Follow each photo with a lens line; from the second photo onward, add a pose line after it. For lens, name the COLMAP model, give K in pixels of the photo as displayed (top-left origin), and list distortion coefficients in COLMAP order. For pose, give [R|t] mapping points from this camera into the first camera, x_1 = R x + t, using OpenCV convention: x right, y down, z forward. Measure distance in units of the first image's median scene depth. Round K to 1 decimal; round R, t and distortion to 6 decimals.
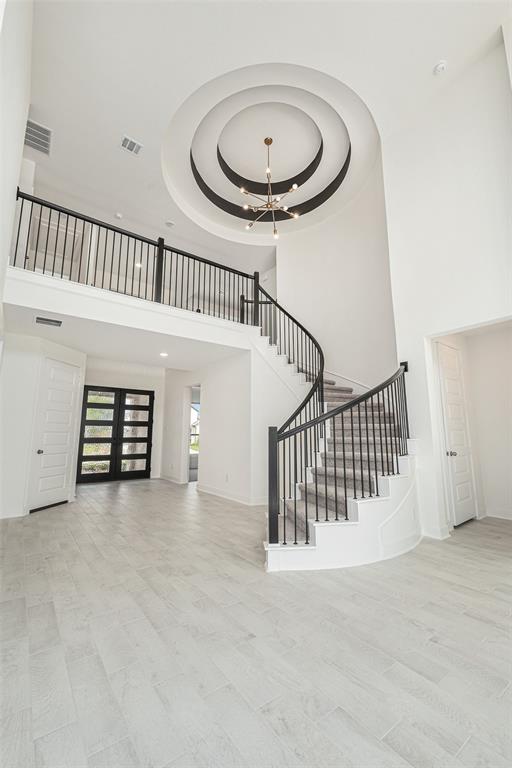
lens RADIAL K [[316.7, 0, 256.4], [0, 316.7, 377.7], [0, 0, 1]] dist [-0.001593, 0.000057]
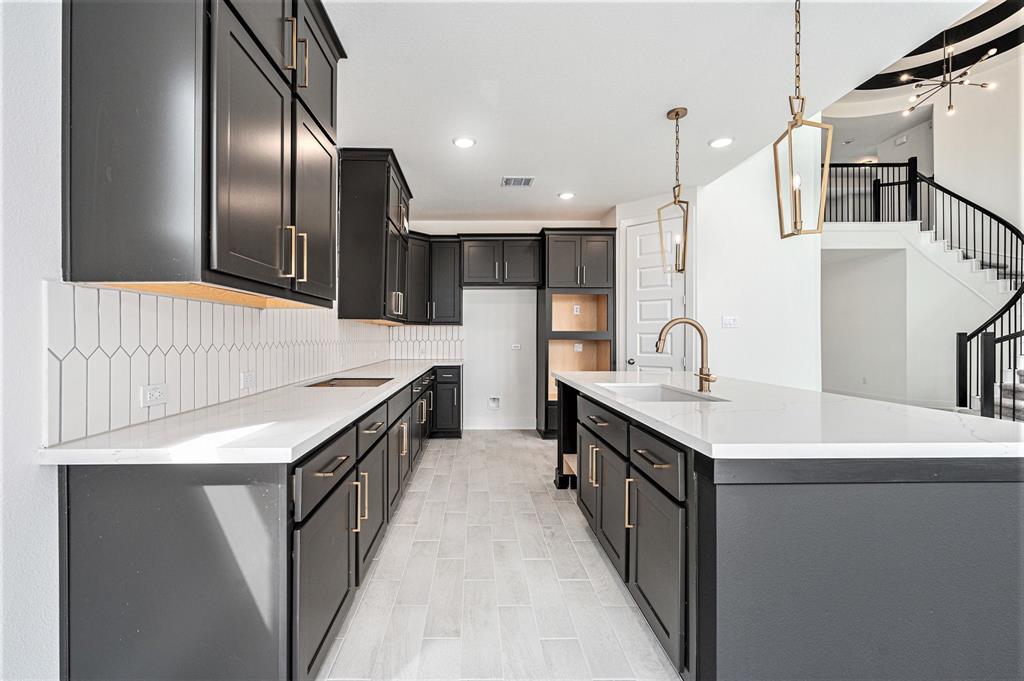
lens RADIAL K [[422.0, 0, 472.5], [0, 422.0, 334.6], [0, 0, 1]] dist [0.001109, -0.000653]
pose [[0.802544, -0.007368, -0.596547, -0.372918], [0.110295, 0.984520, 0.136222, -0.183571], [0.586309, -0.175120, 0.790933, -0.962324]]
